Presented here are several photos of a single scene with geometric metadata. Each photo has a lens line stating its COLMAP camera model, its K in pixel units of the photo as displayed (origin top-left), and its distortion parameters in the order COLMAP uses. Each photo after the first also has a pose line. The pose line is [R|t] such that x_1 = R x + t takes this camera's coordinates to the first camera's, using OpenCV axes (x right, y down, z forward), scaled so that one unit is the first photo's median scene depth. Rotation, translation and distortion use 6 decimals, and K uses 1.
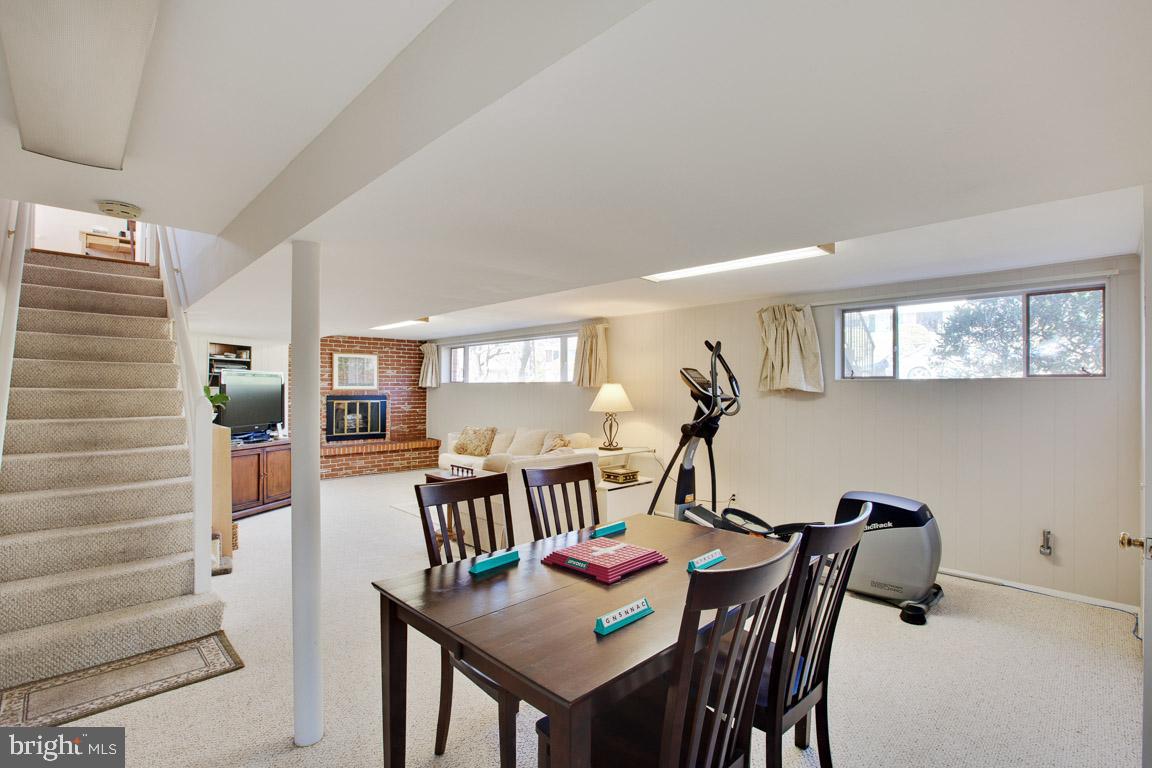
lens RADIAL K [[528.0, 0, 576.6], [0, 528.0, 382.6], [0, 0, 1]] dist [-0.029707, 0.006210]
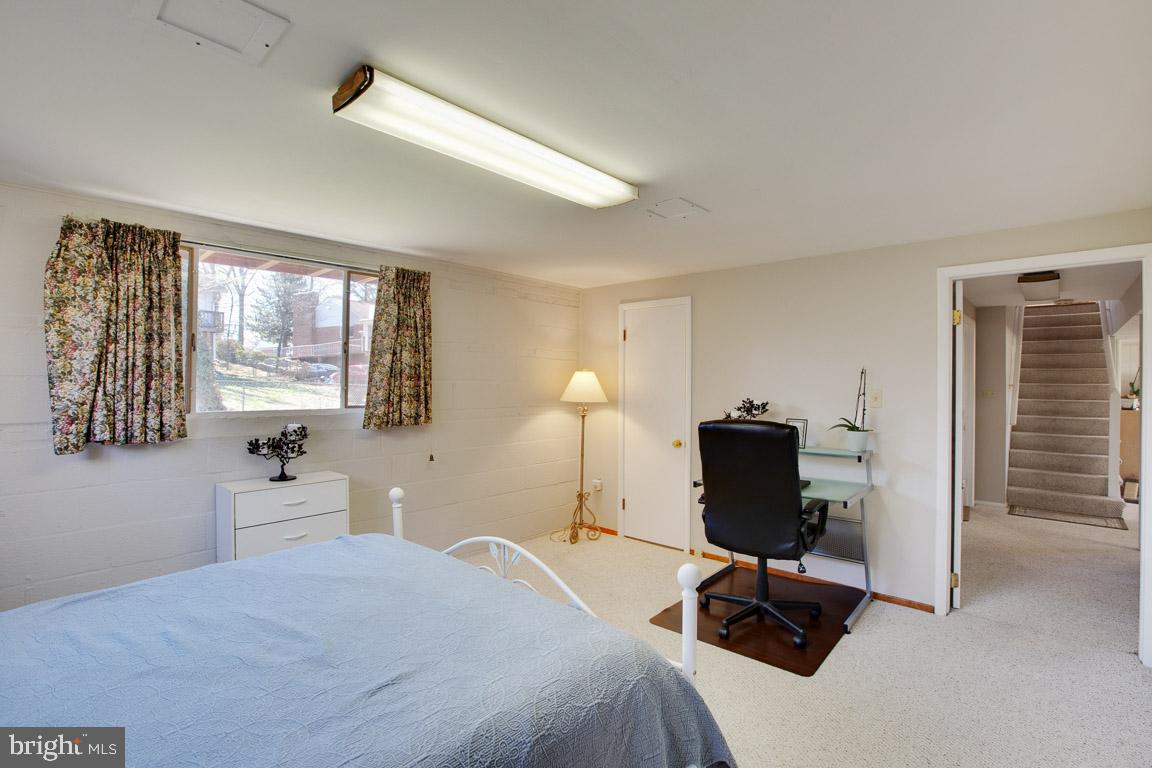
lens RADIAL K [[528.0, 0, 580.6], [0, 528.0, 379.6], [0, 0, 1]] dist [-0.029707, 0.006210]
pose [[0.040718, -0.005795, -0.999154, 0.552551], [0.013514, 0.999895, -0.005248, -0.010962], [0.999079, -0.013289, 0.040792, -0.511154]]
